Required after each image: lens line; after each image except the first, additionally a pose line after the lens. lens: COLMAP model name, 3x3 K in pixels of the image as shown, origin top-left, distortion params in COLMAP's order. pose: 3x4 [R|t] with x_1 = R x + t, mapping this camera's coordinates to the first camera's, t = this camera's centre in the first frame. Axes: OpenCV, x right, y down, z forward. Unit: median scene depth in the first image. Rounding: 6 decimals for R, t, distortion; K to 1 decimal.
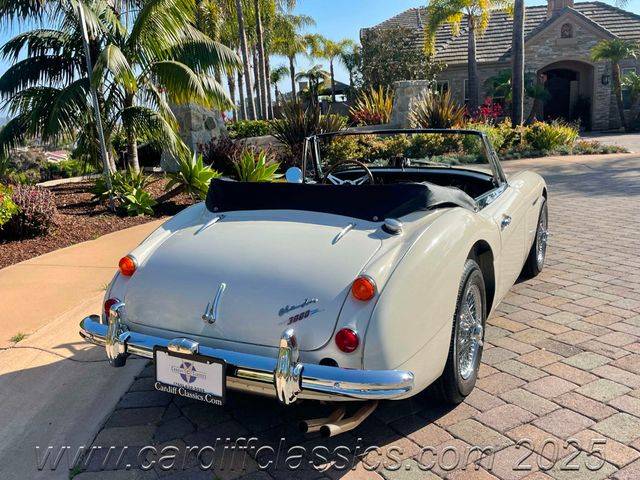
lens RADIAL K [[579.4, 0, 321.9], [0, 579.4, 237.9], [0, 0, 1]] dist [0.094660, -0.135384]
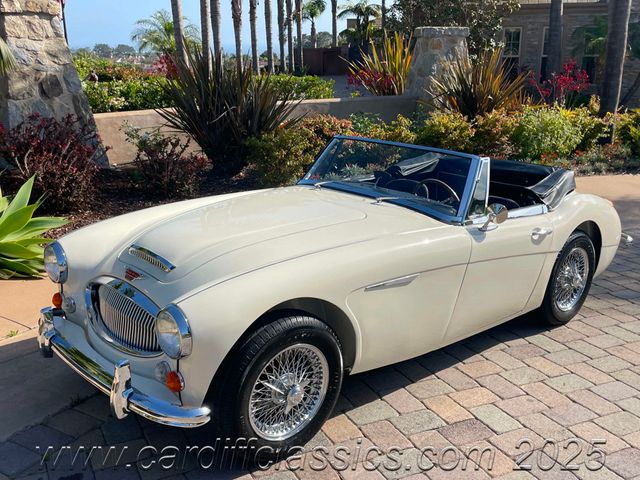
lens RADIAL K [[646.1, 0, 325.8], [0, 646.1, 239.7], [0, 0, 1]] dist [0.074510, -0.091489]
pose [[0.993793, 0.077999, -0.079313, 0.110660], [-0.072443, 0.994865, 0.070679, -0.089585], [0.084419, -0.064494, 0.994341, 0.303982]]
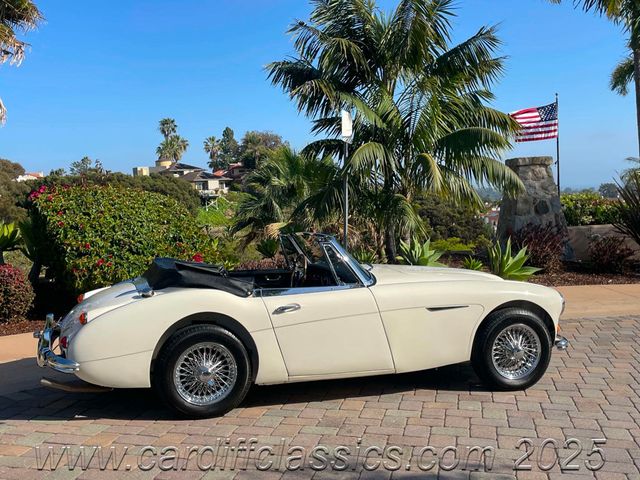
lens RADIAL K [[734.9, 0, 320.0], [0, 734.9, 240.0], [0, 0, 1]] dist [0.059917, -0.004647]
pose [[0.706587, 0.065852, -0.704556, 0.300336], [-0.154831, 0.985922, -0.063126, -0.017316], [0.690480, 0.153691, 0.706836, -0.028445]]
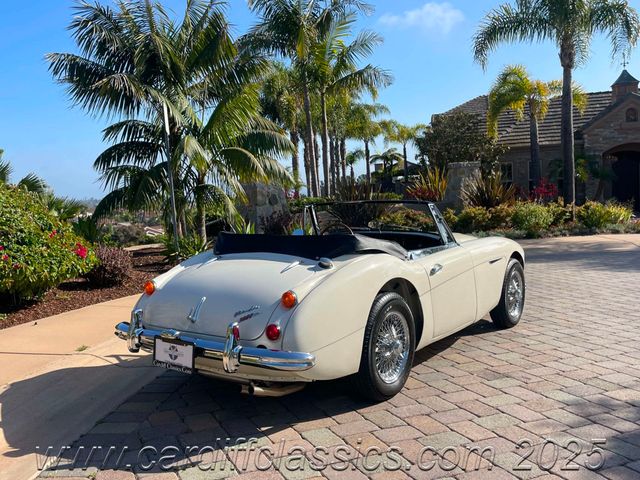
lens RADIAL K [[571.7, 0, 318.3], [0, 571.7, 238.4], [0, 0, 1]] dist [0.094263, -0.132496]
pose [[0.989411, 0.017681, -0.144060, 0.046351], [-0.036405, 0.991054, -0.128399, 0.015252], [0.140501, 0.132284, 0.981204, -0.058915]]
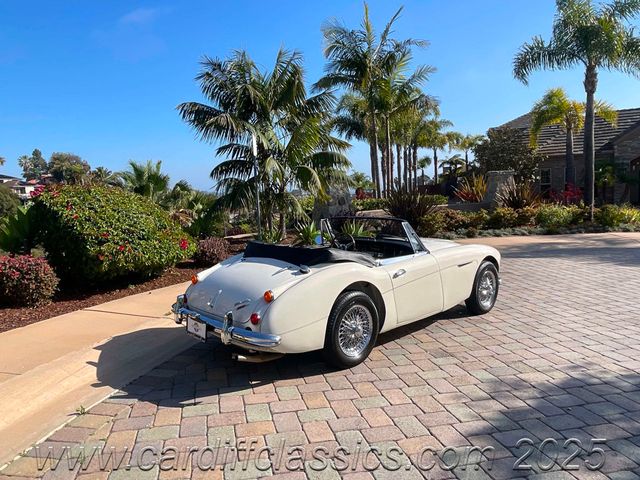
lens RADIAL K [[439.1, 0, 320.0], [0, 439.1, 240.0], [0, 0, 1]] dist [0.000092, -0.006058]
pose [[0.946048, 0.048753, -0.320339, 0.098705], [-0.078129, 0.993769, -0.079493, -0.000865], [0.314468, 0.100232, 0.943962, -0.063084]]
